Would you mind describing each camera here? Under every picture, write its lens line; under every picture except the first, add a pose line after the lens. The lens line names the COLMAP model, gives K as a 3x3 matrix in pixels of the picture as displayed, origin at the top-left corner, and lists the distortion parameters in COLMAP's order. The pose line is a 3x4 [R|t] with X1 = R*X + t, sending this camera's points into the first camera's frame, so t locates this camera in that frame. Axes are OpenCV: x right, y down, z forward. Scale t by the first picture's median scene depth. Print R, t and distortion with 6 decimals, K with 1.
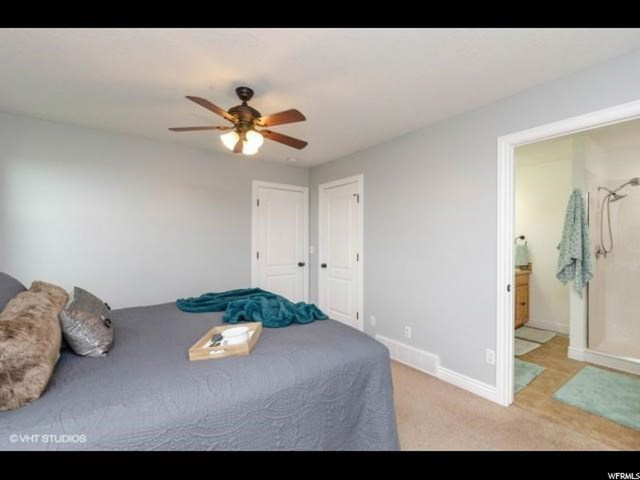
lens RADIAL K [[288.7, 0, 321.4], [0, 288.7, 240.6], [0, 0, 1]] dist [0.000010, 0.000890]
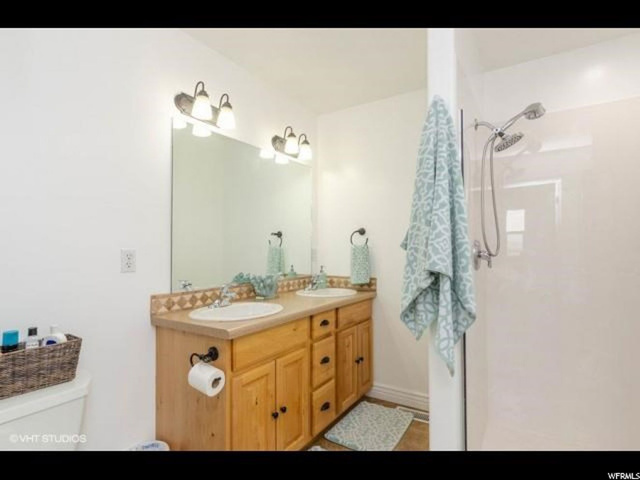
lens RADIAL K [[344.0, 0, 319.1], [0, 344.0, 241.7], [0, 0, 1]] dist [0.004471, -0.000164]
pose [[0.929825, 0.000274, 0.368001, 0.553603], [0.007569, 0.999774, -0.019869, 0.029238], [-0.367924, 0.021260, 0.929613, 0.621163]]
